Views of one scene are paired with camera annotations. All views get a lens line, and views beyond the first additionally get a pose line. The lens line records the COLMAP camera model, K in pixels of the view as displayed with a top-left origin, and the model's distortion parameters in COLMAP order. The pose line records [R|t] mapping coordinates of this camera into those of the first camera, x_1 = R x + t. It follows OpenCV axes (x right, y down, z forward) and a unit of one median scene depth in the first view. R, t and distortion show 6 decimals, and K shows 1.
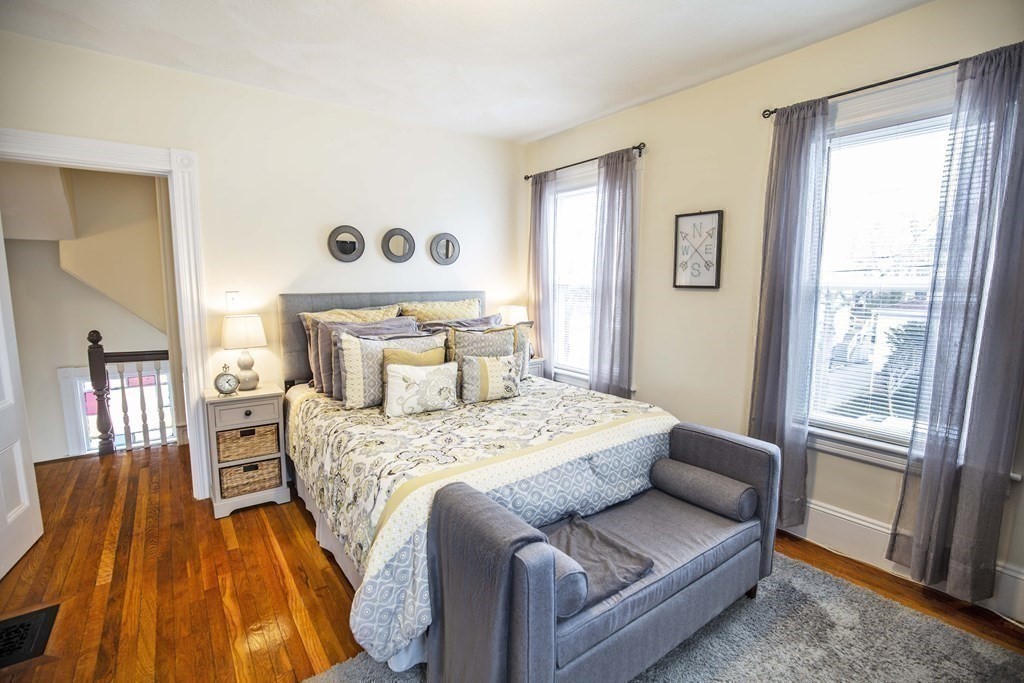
lens RADIAL K [[476.4, 0, 532.6], [0, 476.4, 343.5], [0, 0, 1]] dist [-0.034525, 0.006823]
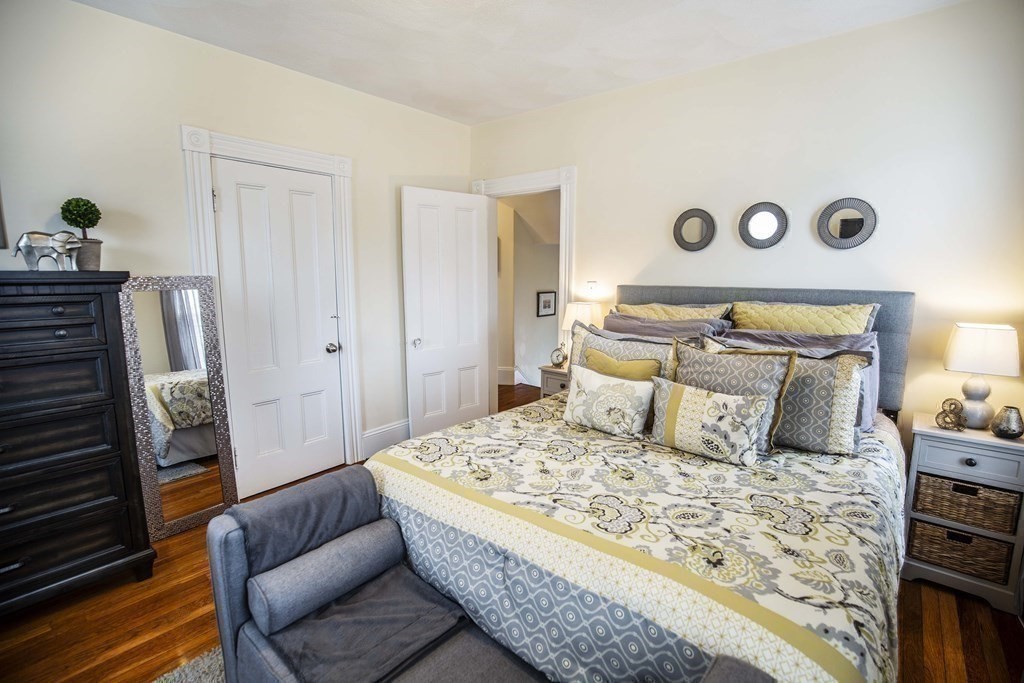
lens RADIAL K [[476.4, 0, 512.9], [0, 476.4, 341.4], [0, 0, 1]] dist [-0.034525, 0.006823]
pose [[0.195650, 0.140035, -0.970624, 0.610821], [-0.127300, 0.985005, 0.116450, -0.099920], [0.972376, 0.100777, 0.210543, 0.751704]]
